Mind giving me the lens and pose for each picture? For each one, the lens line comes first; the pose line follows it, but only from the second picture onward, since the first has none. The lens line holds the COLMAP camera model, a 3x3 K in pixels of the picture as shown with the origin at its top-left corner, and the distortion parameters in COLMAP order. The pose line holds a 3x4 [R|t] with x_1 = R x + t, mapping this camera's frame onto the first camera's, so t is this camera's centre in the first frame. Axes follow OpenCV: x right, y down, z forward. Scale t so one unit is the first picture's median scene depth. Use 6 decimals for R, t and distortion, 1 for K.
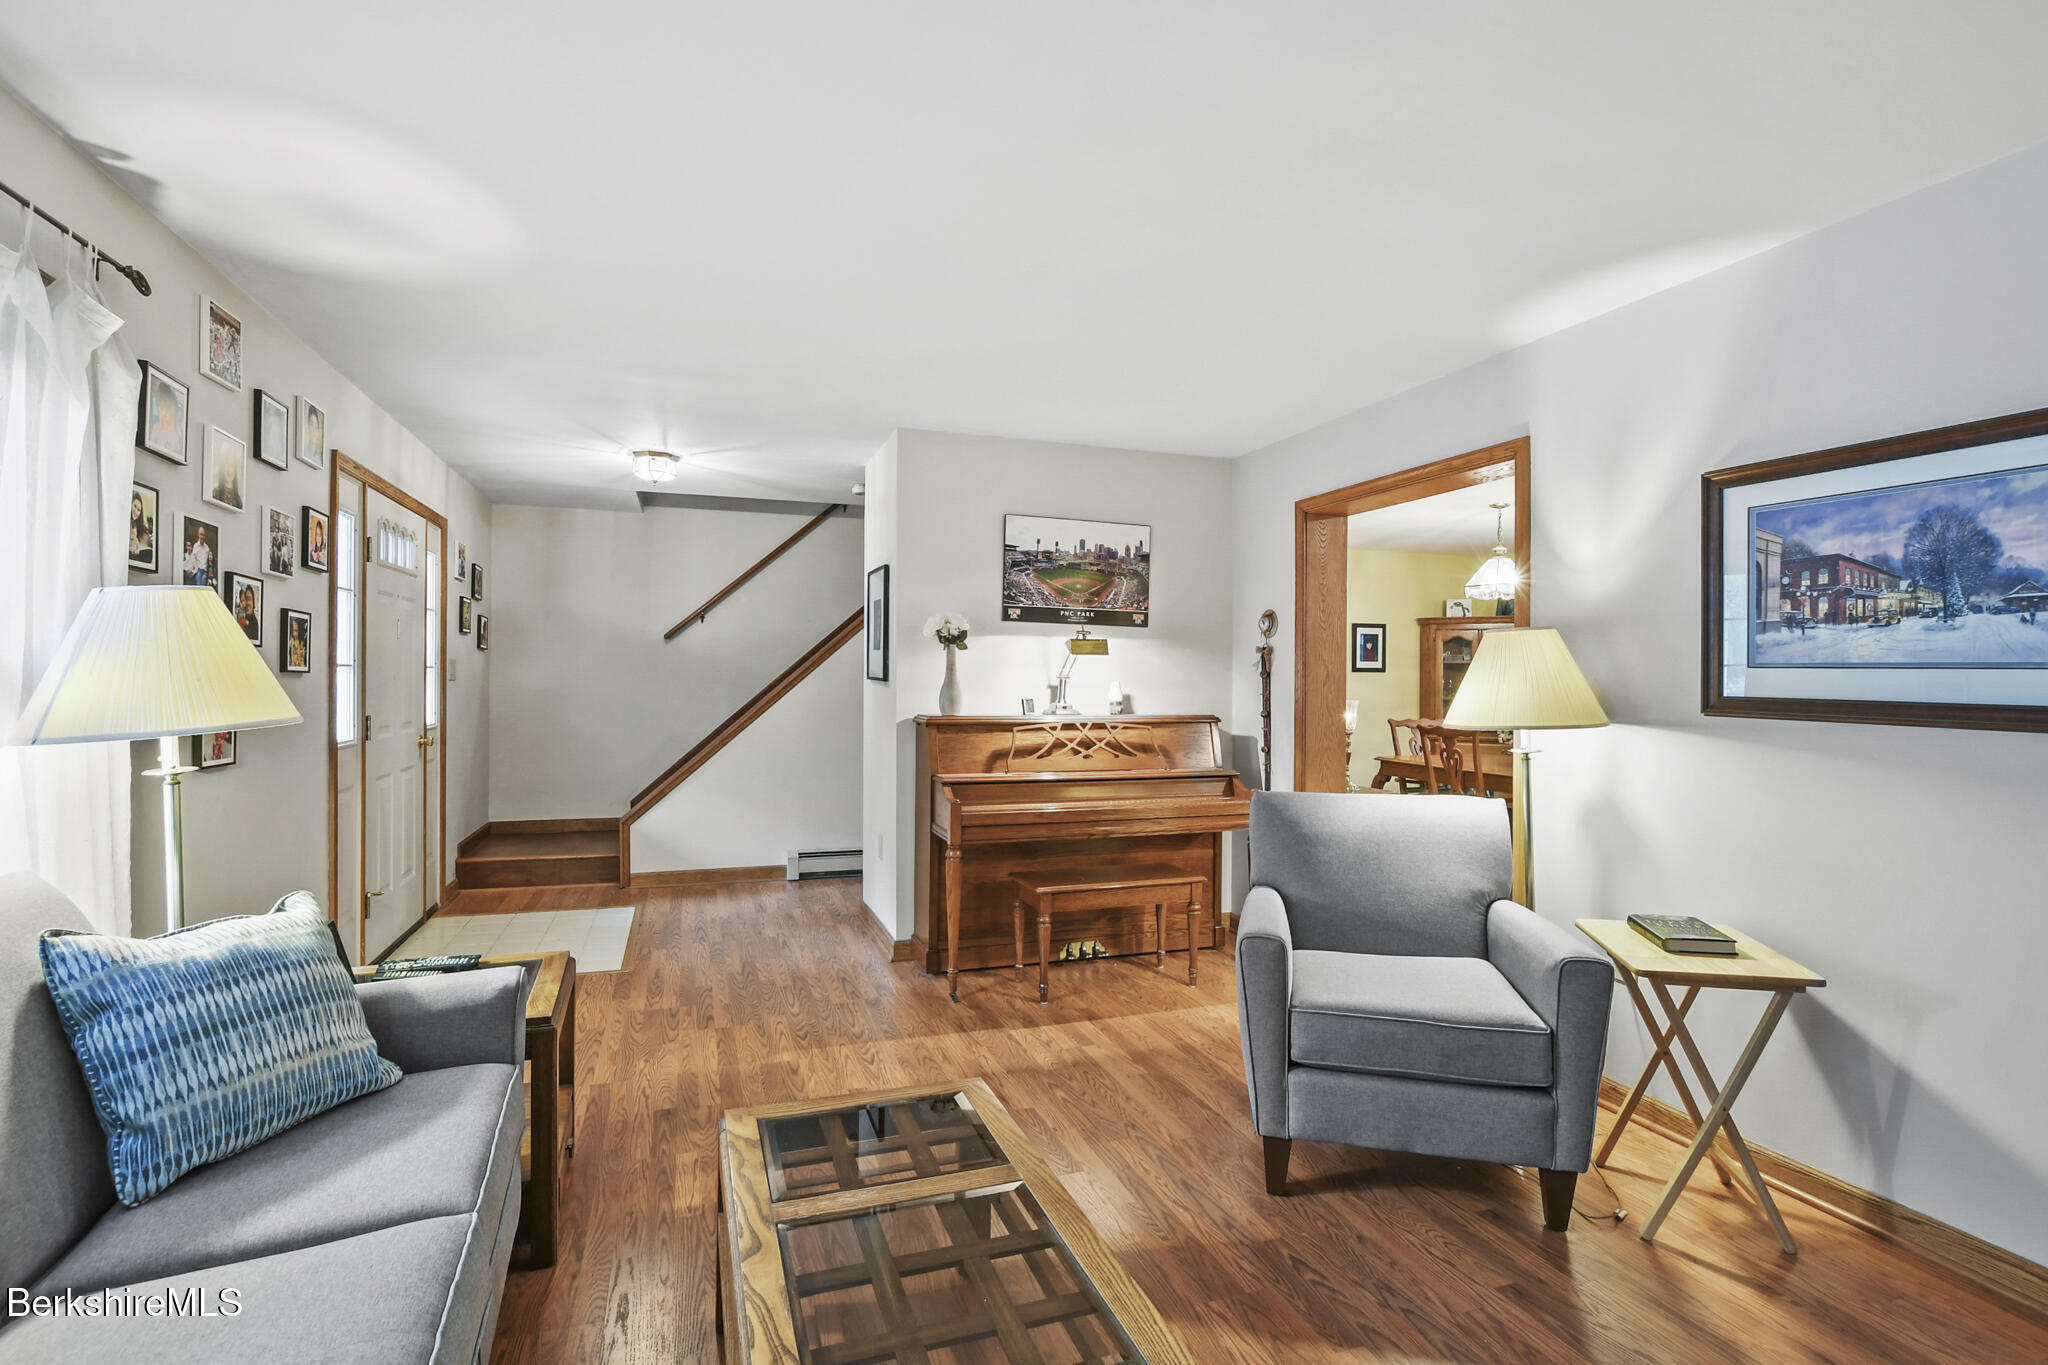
lens RADIAL K [[981.6, 0, 1025.8], [0, 981.6, 678.9], [0, 0, 1]] dist [-0.003798, 0.000550]
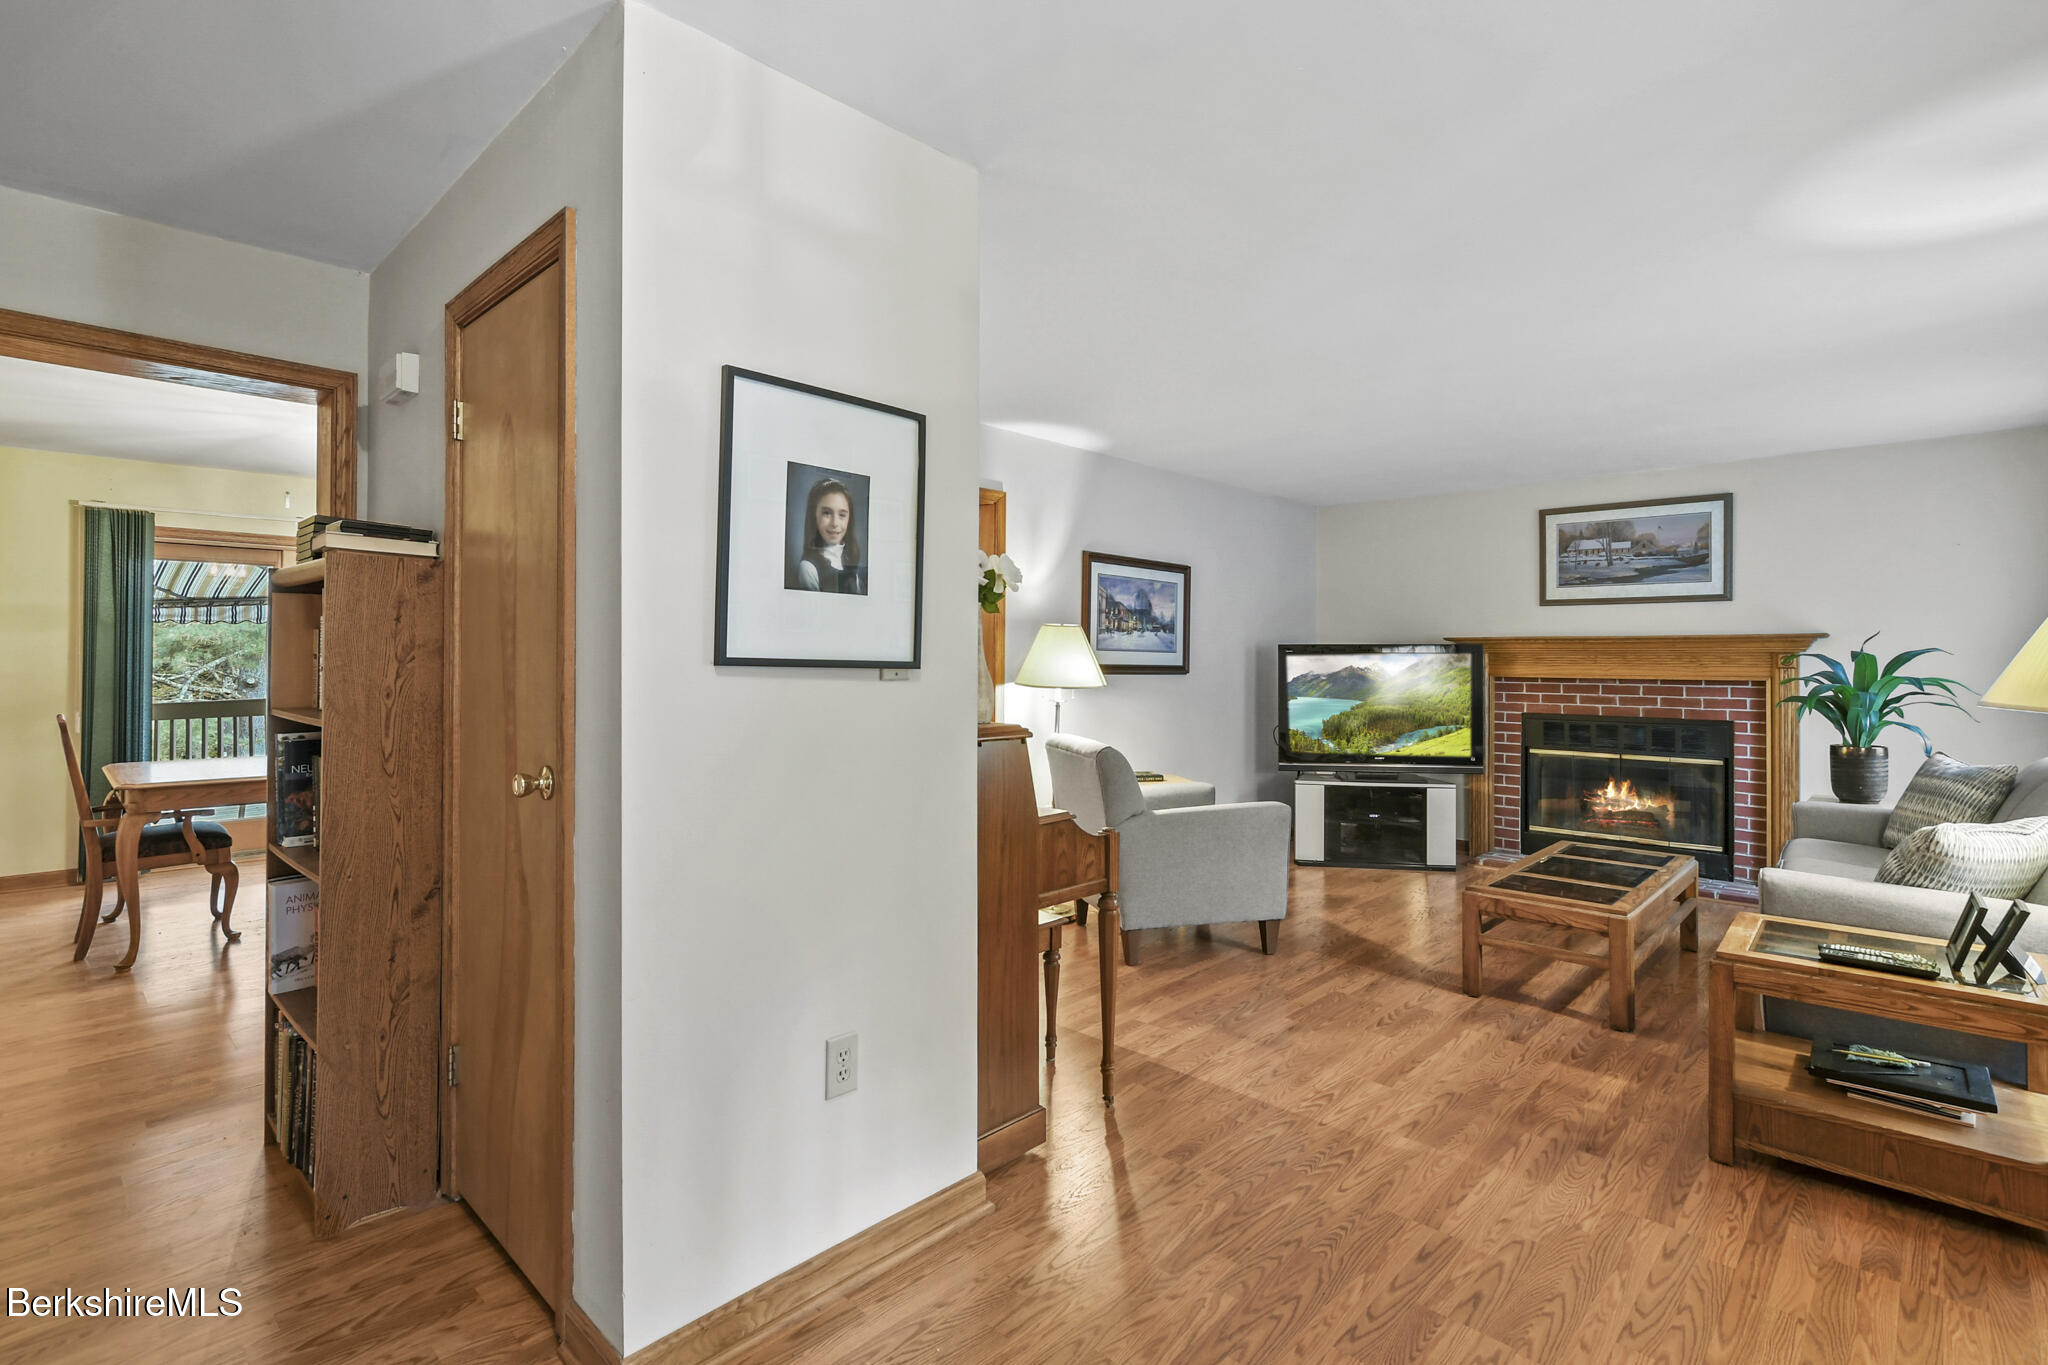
lens RADIAL K [[950.6, 0, 1026.8], [0, 950.6, 644.7], [0, 0, 1]] dist [0.000848, 0.000296]
pose [[-0.456495, -0.000279, 0.889726, -0.840776], [-0.009726, 0.999942, -0.004676, -0.010042], [-0.889673, -0.010788, -0.456471, 1.729554]]
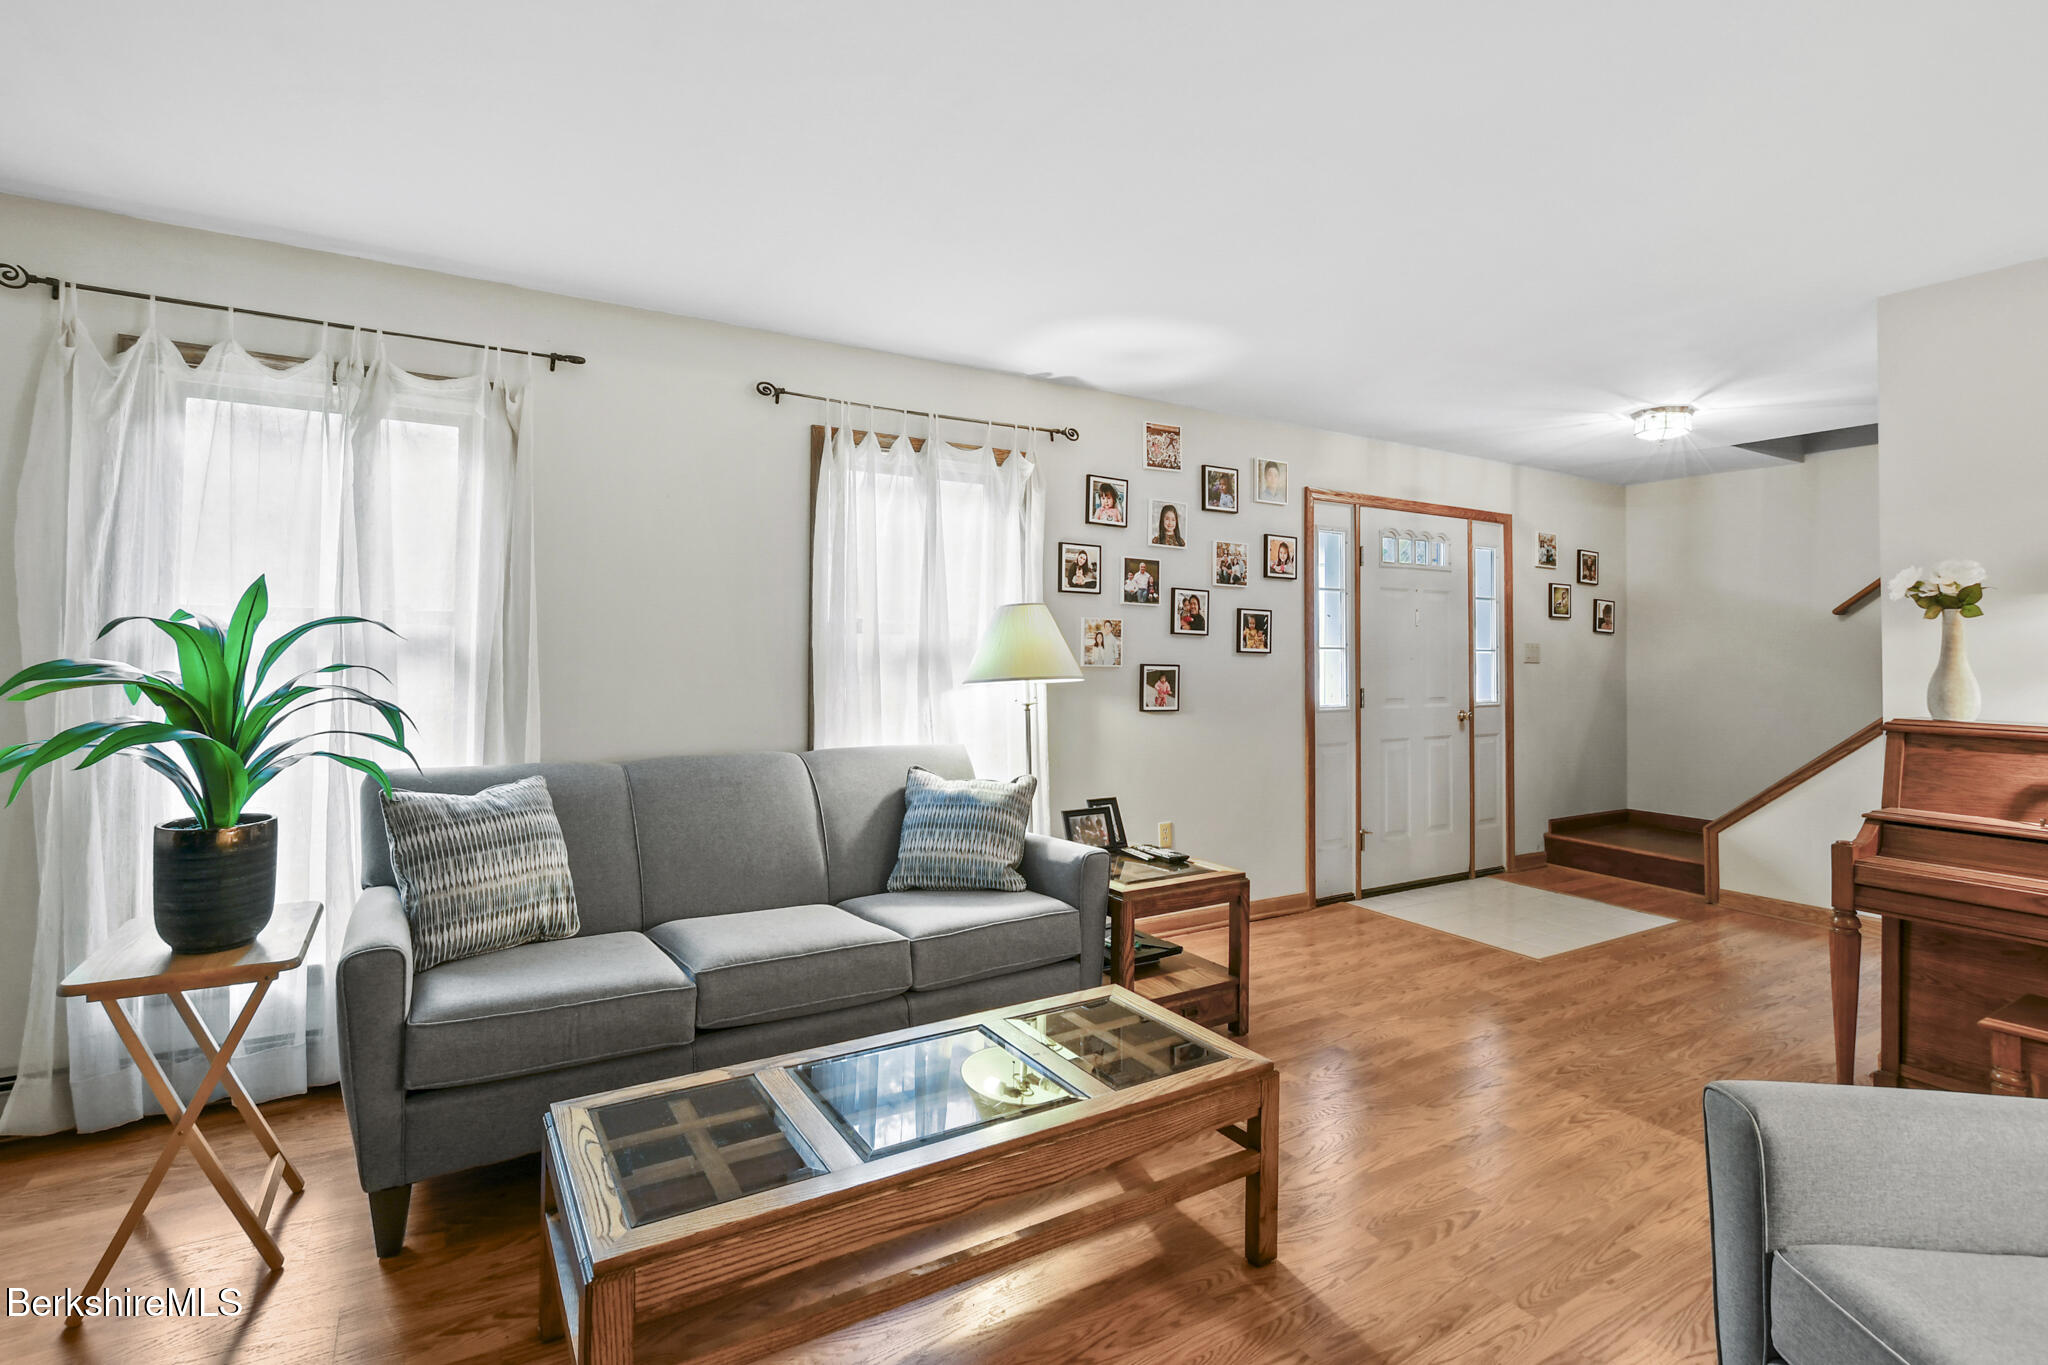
lens RADIAL K [[959.7, 0, 960.7], [0, 959.7, 639.9], [0, 0, 1]] dist [-0.016638, -0.000536]
pose [[0.169893, -0.015621, -0.985339, 0.580128], [-0.013240, 0.999748, -0.018132, 0.005882], [0.985374, 0.016126, 0.169643, 0.366020]]
